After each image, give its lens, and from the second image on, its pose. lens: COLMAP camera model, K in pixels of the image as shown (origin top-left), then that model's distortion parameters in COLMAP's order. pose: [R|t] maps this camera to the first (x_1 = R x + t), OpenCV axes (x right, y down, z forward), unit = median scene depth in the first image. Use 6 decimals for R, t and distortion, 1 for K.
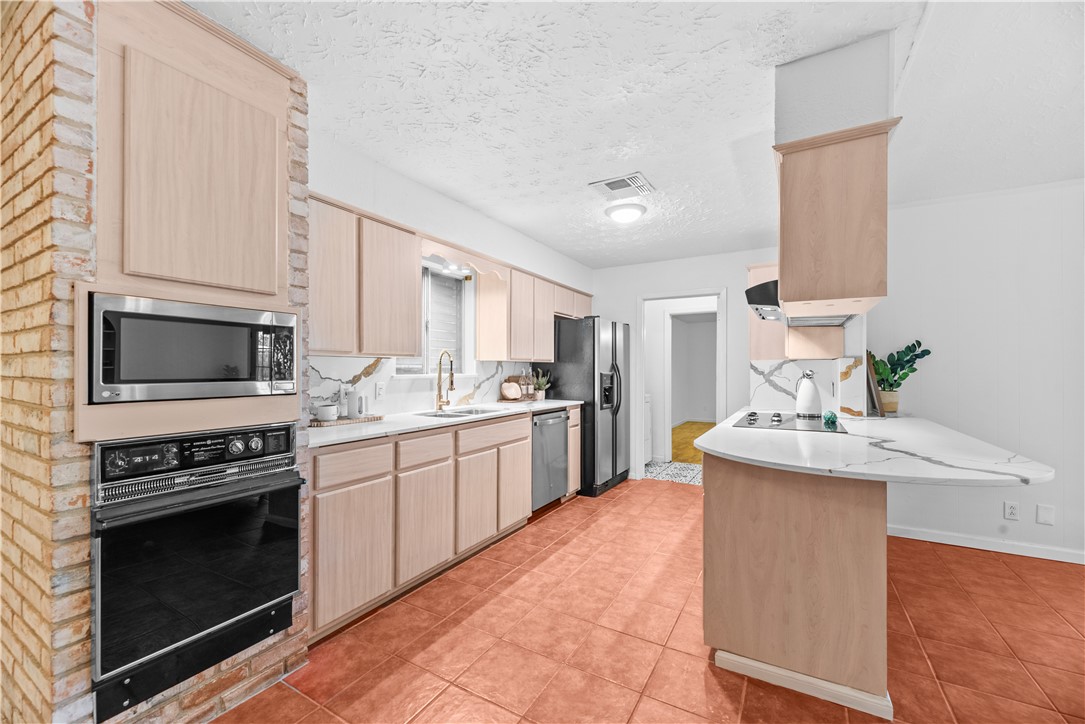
lens RADIAL K [[442.1, 0, 538.7], [0, 442.1, 366.9], [0, 0, 1]] dist [-0.008480, 0.000409]
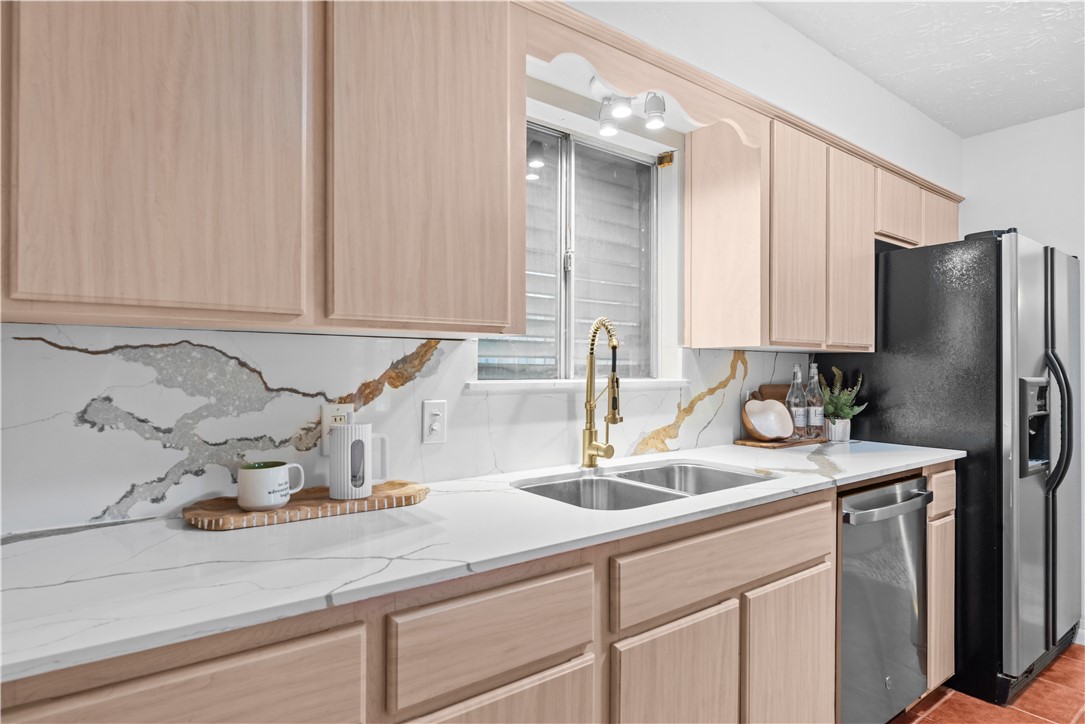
lens RADIAL K [[607.3, 0, 536.7], [0, 607.3, 362.7], [0, 0, 1]] dist [-0.005297, 0.000897]
pose [[0.923563, 0.001140, -0.383444, -0.056870], [-0.002330, 0.999994, -0.002637, 0.002220], [0.383439, 0.003329, 0.923560, 0.486944]]
